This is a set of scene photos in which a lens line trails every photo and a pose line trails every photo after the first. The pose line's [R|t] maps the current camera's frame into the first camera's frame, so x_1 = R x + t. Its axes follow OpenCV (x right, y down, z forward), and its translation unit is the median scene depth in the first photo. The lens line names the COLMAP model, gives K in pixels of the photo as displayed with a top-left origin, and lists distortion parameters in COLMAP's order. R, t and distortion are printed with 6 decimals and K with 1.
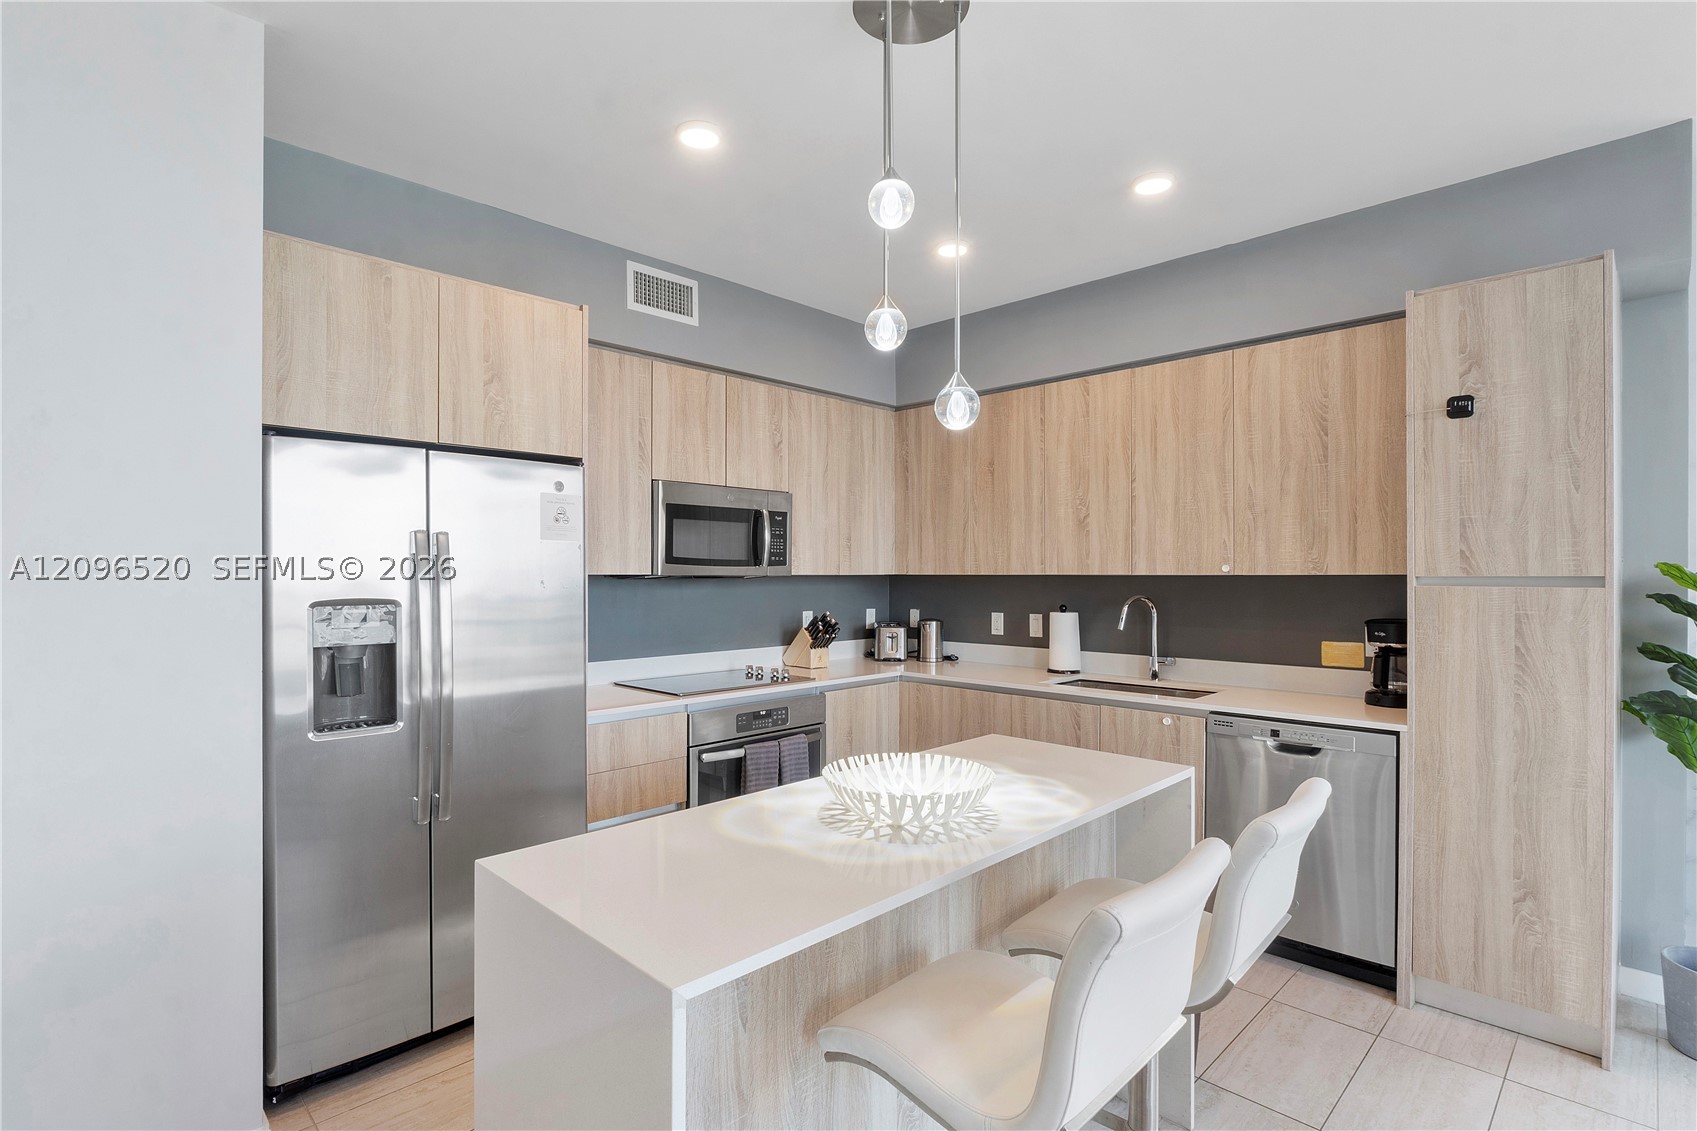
lens RADIAL K [[814.9, 0, 834.6], [0, 814.9, 573.0], [0, 0, 1]] dist [0.000924, -0.000260]
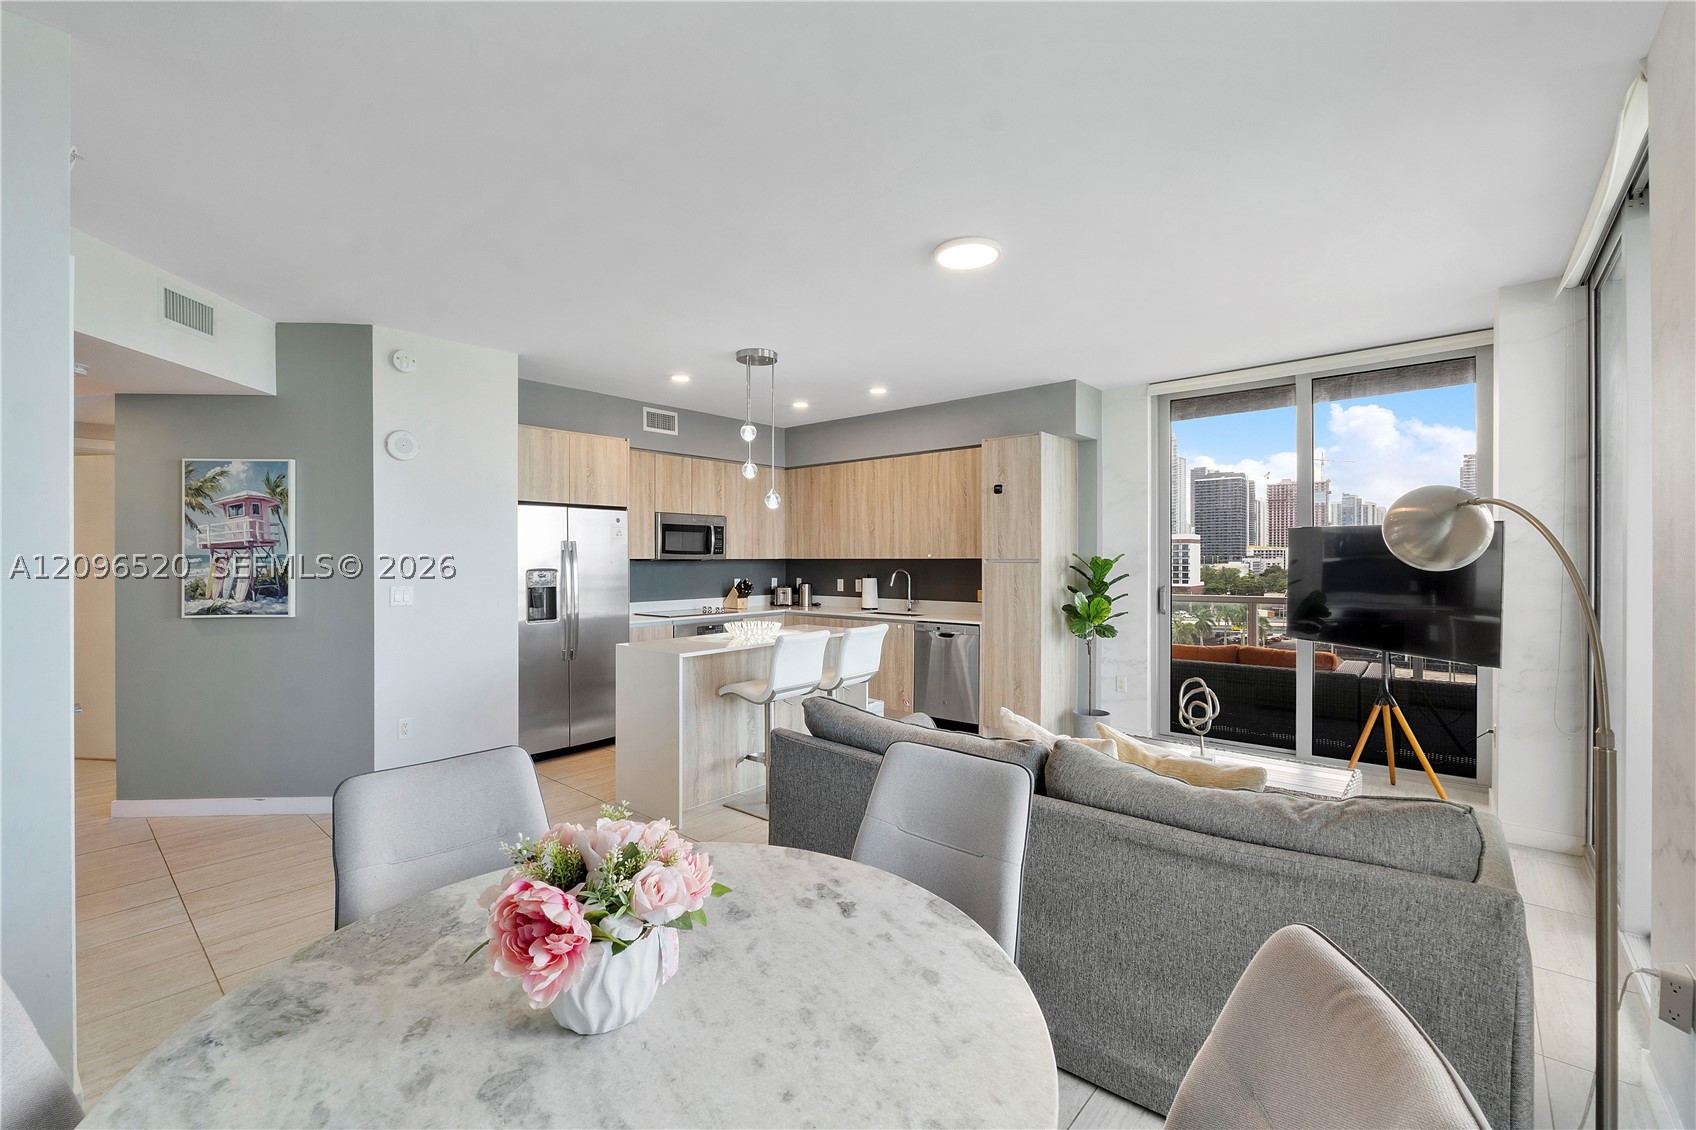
lens RADIAL K [[699.7, 0, 839.2], [0, 699.7, 561.4], [0, 0, 1]] dist [-0.005938, 0.000134]
pose [[0.997209, -0.001128, 0.074646, 0.100978], [0.000768, 0.999988, 0.004850, 0.000148], [-0.074650, -0.004780, 0.997198, -0.753317]]
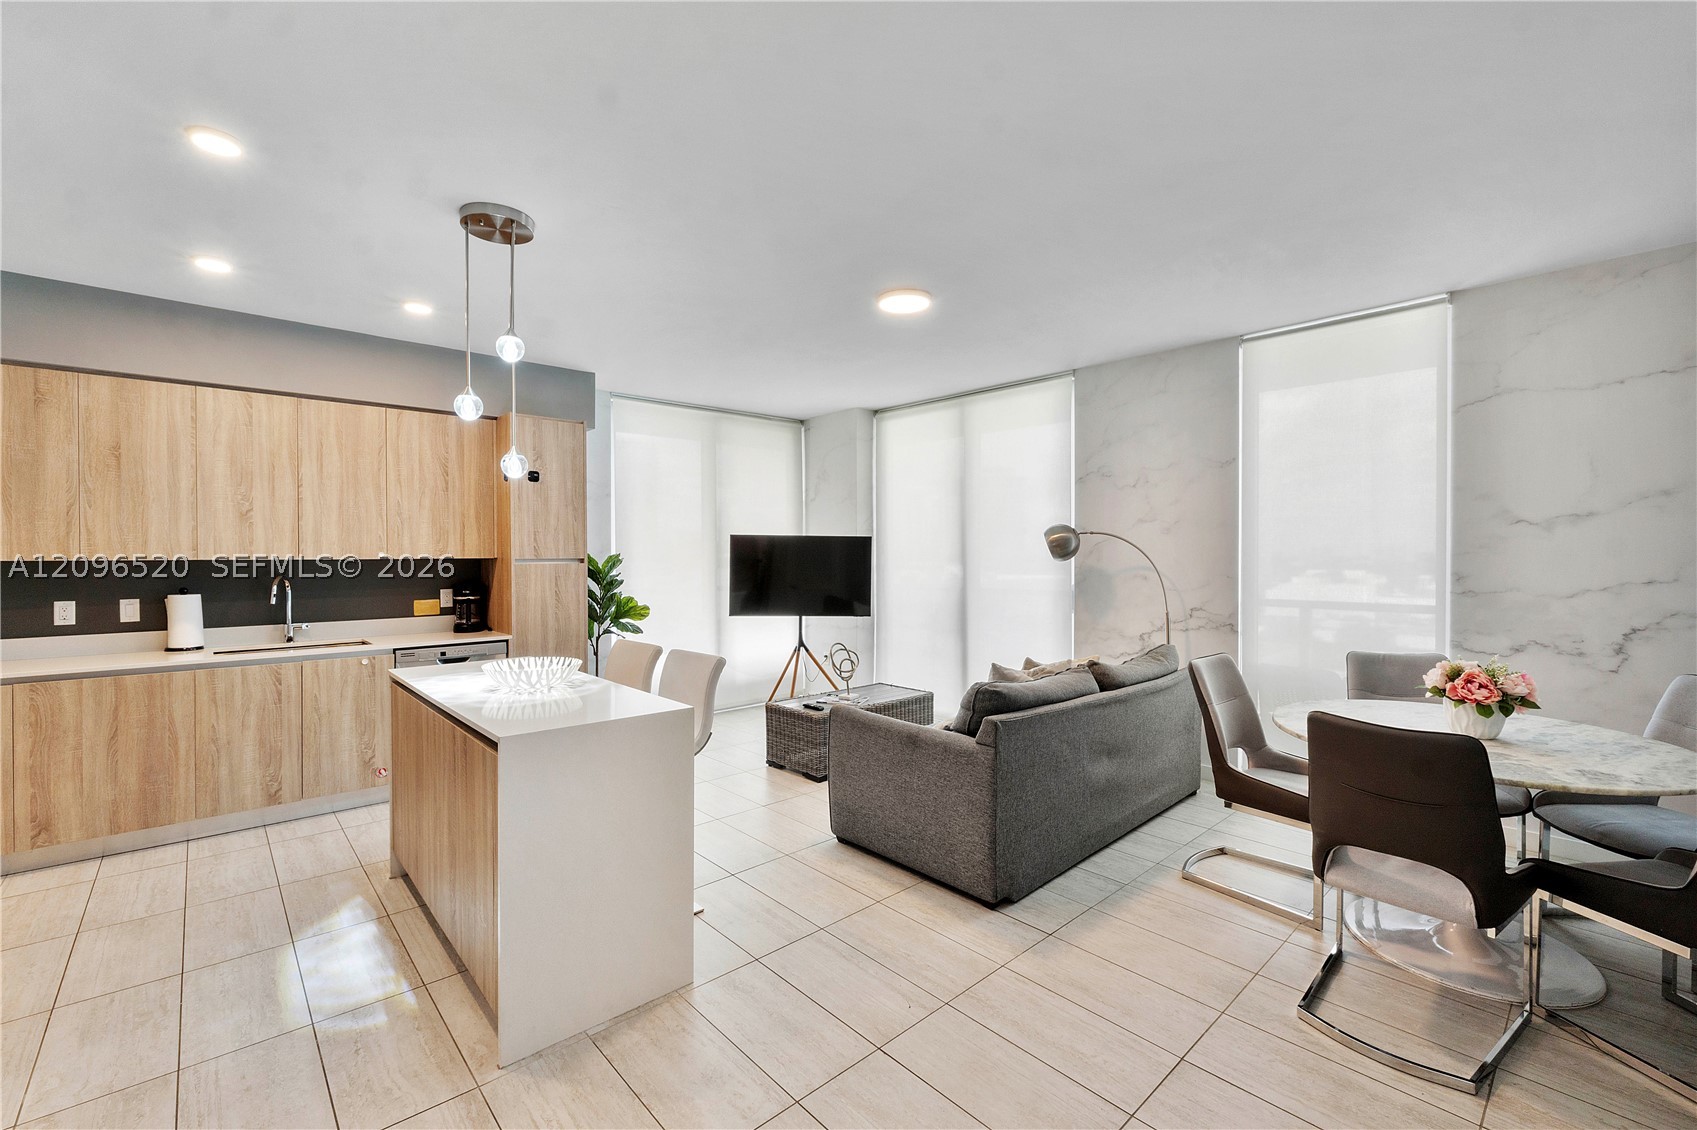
lens RADIAL K [[700.1, 0, 839.7], [0, 700.1, 561.4], [0, 0, 1]] dist [-0.005938, 0.000134]
pose [[0.067100, -0.007943, 0.997715, -0.681914], [0.003512, 0.999964, 0.007725, -0.000111], [-0.997740, 0.002986, 0.067126, 0.079923]]
